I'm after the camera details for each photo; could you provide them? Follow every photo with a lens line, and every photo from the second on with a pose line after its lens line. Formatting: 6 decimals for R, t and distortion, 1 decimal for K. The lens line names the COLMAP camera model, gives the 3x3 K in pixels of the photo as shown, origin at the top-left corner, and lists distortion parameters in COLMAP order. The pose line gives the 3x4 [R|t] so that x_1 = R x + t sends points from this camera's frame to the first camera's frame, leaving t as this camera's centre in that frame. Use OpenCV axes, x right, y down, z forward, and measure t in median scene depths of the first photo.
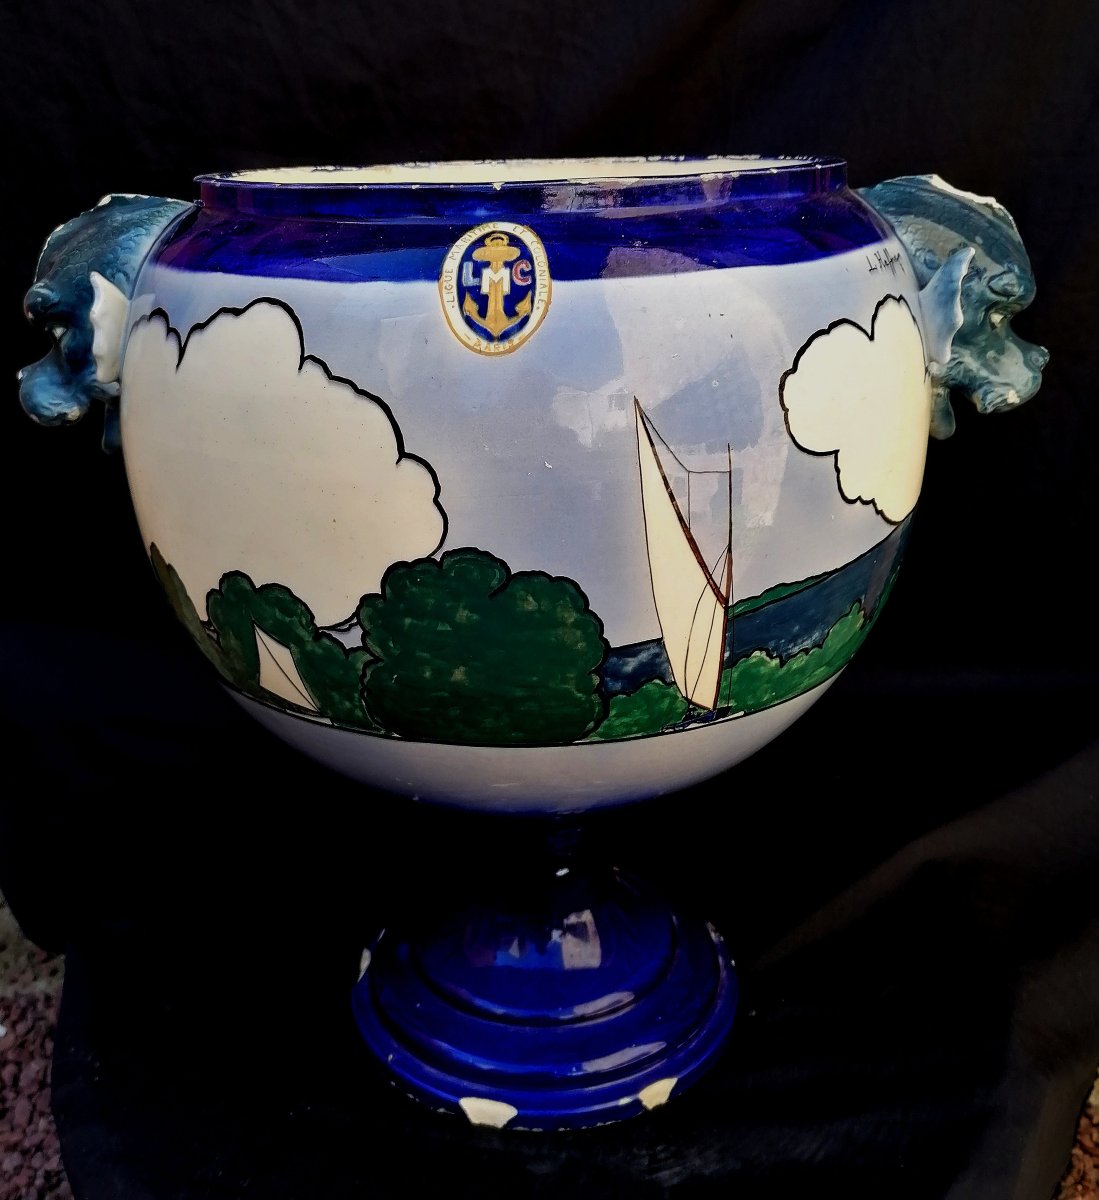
lens RADIAL K [[1358.6, 0, 549.5], [0, 1358.6, 600.0], [0, 0, 1]] dist [-0.002230, -0.043764]
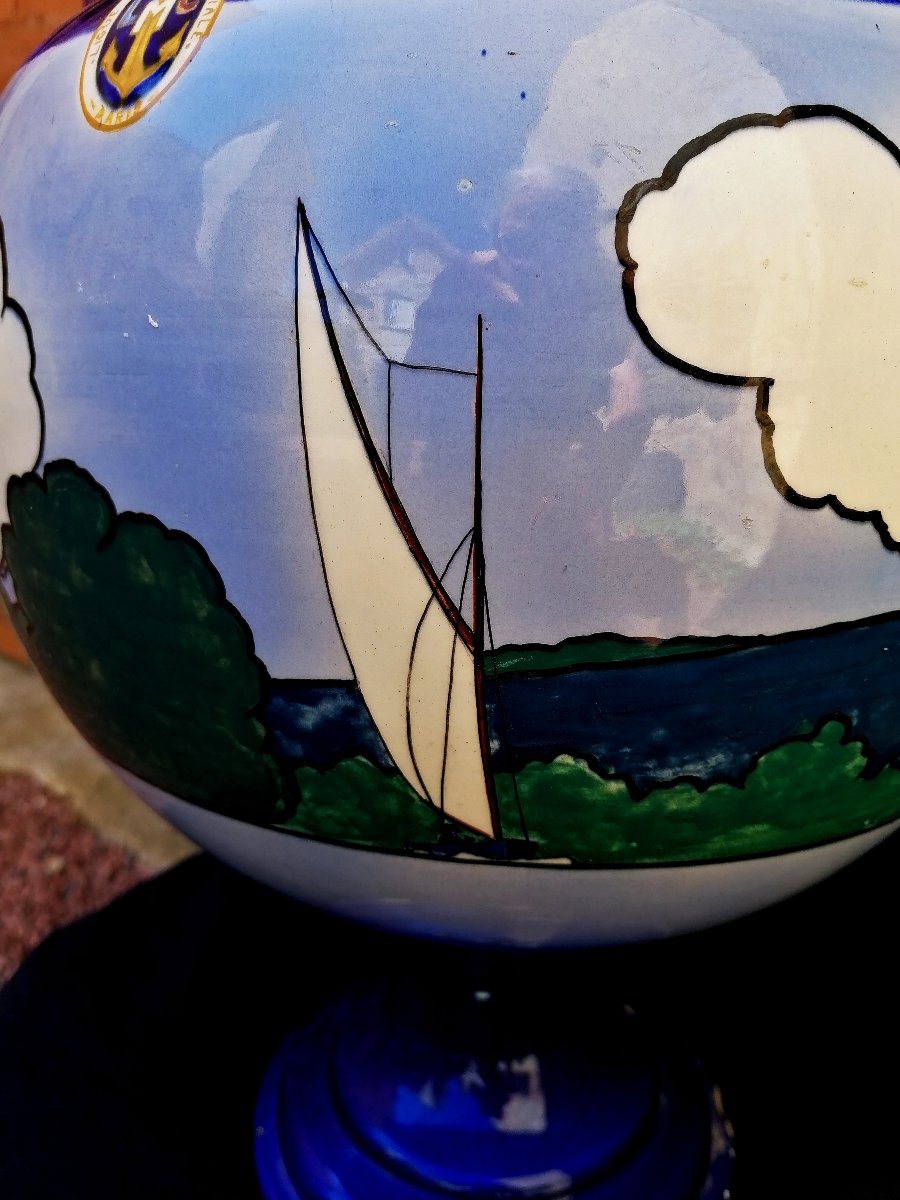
lens RADIAL K [[951.0, 0, 450.0], [0, 951.0, 600.0], [0, 0, 1]] dist [0.093268, -0.155162]
pose [[0.866658, 0.176744, -0.466547, 0.289696], [-0.211713, 0.977058, -0.023136, -0.003662], [0.451754, 0.118825, 0.884194, 0.669035]]
